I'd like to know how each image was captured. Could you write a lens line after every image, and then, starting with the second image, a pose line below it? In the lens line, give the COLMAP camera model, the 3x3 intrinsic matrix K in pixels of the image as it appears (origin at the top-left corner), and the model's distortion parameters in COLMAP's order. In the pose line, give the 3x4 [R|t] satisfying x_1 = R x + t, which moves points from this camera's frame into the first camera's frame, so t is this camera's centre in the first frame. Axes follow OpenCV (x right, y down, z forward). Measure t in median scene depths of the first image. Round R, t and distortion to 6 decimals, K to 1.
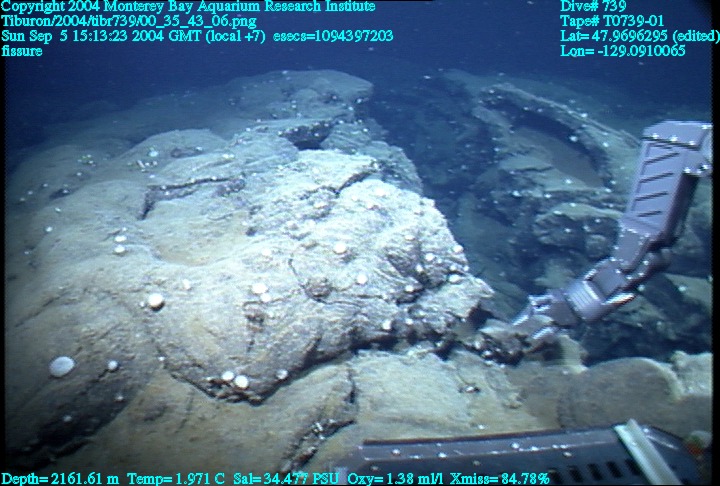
lens RADIAL K [[483.9, 0, 360.0], [0, 483.9, 243.0], [0, 0, 1]] dist [-0.236904, 0.000454]
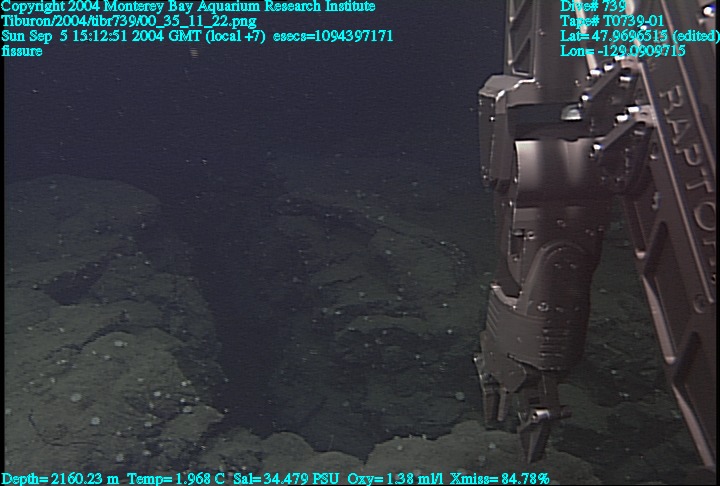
lens RADIAL K [[787.4, 0, 360.0], [0, 787.4, 243.0], [0, 0, 1]] dist [0.167873, 0.029250]
pose [[0.982799, -0.104784, 0.152073, 0.352610], [0.129487, 0.978113, -0.162873, 0.048658], [-0.131678, 0.179763, 0.974857, -1.027336]]
